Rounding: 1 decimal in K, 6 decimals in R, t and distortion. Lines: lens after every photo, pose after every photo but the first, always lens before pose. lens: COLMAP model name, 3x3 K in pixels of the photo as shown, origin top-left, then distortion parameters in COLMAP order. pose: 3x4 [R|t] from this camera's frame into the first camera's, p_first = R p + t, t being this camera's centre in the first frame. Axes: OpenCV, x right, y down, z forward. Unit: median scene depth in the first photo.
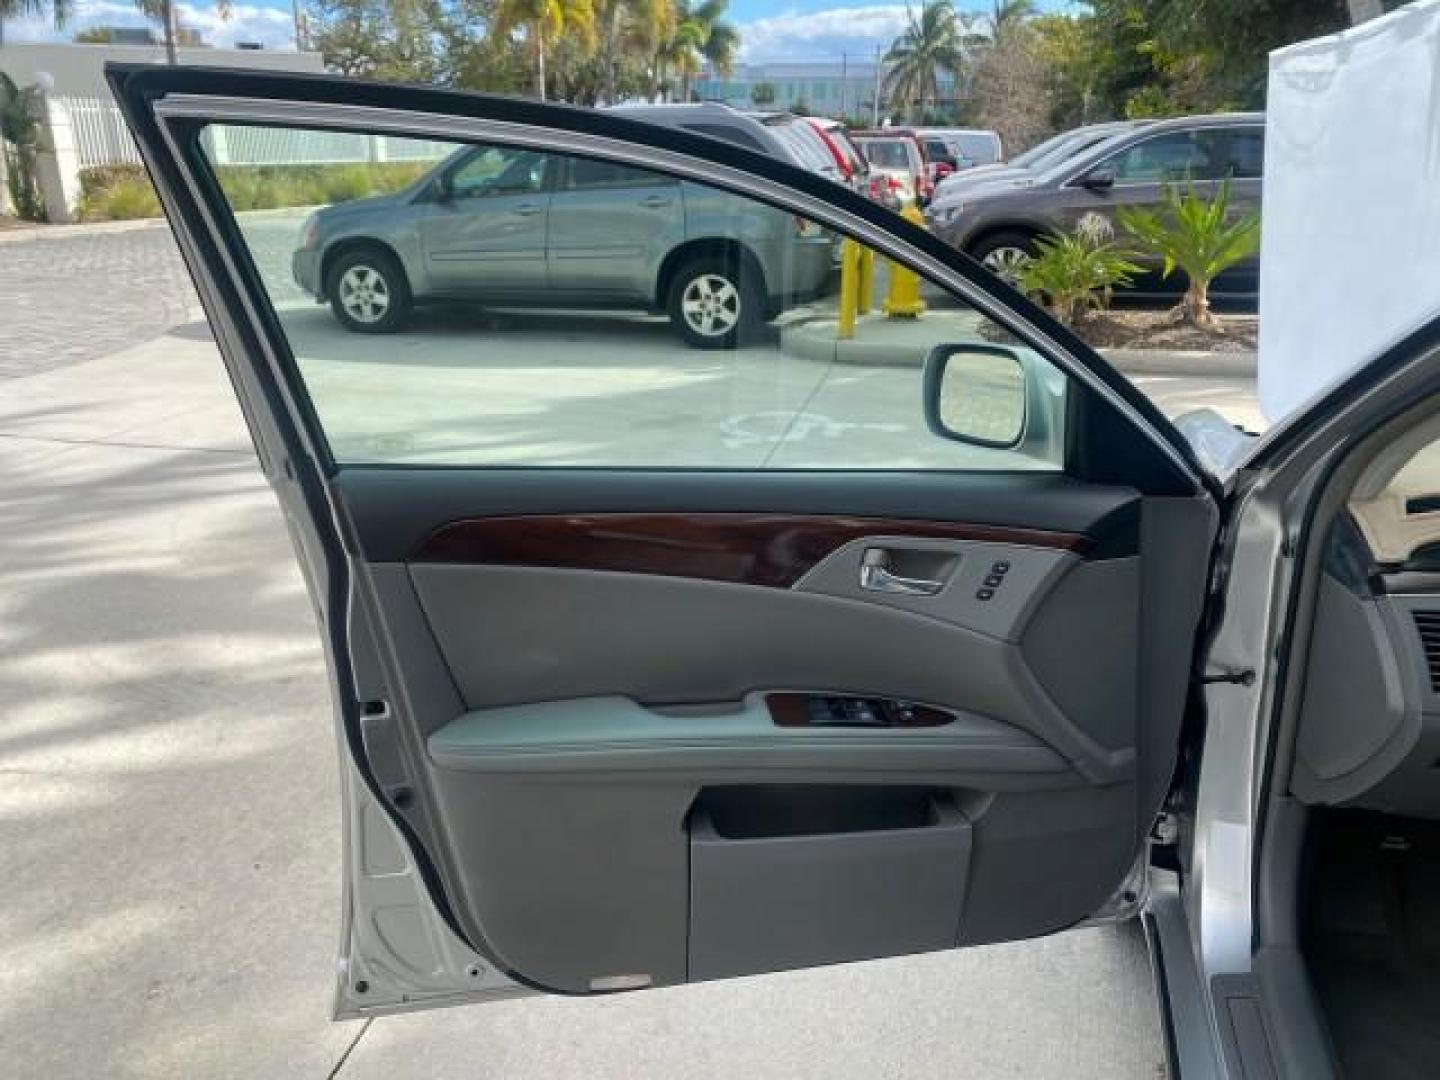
lens RADIAL K [[1118.9, 0, 720.0], [0, 1118.9, 540.0], [0, 0, 1]] dist [0.017056, -0.002367]
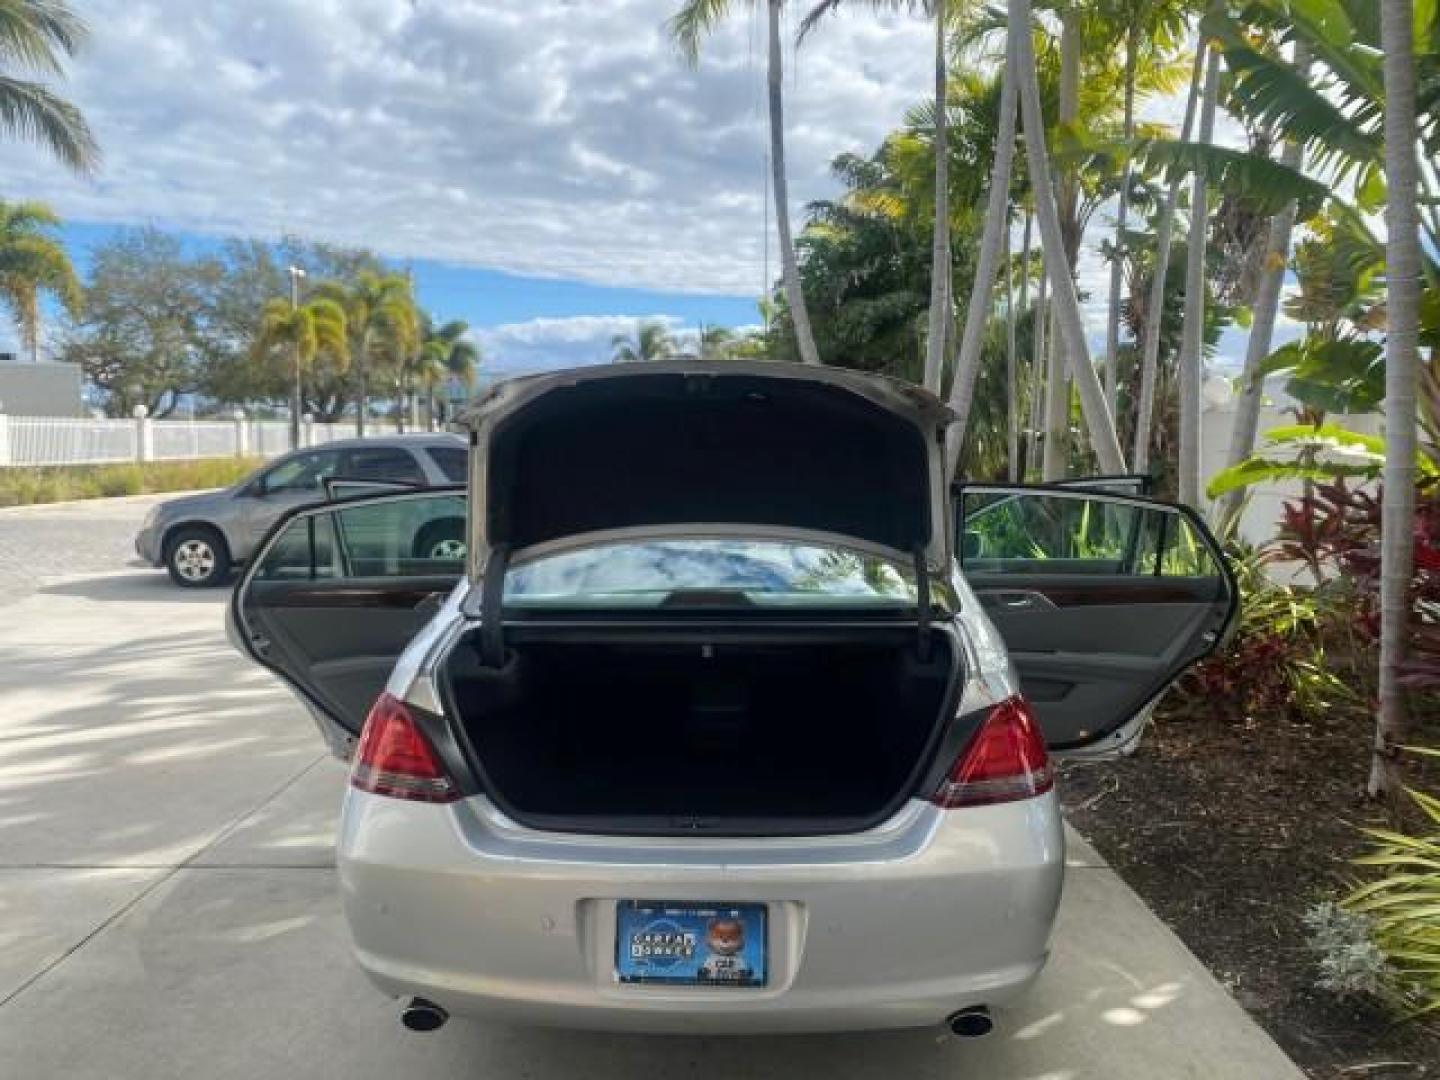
lens RADIAL K [[1118.9, 0, 720.0], [0, 1118.9, 540.0], [0, 0, 1]] dist [0.017056, -0.002367]
pose [[0.975226, -0.018478, 0.220438, 0.003117], [0.072081, 0.968662, -0.237692, 0.034194], [-0.209138, 0.247693, 0.945997, -0.117123]]
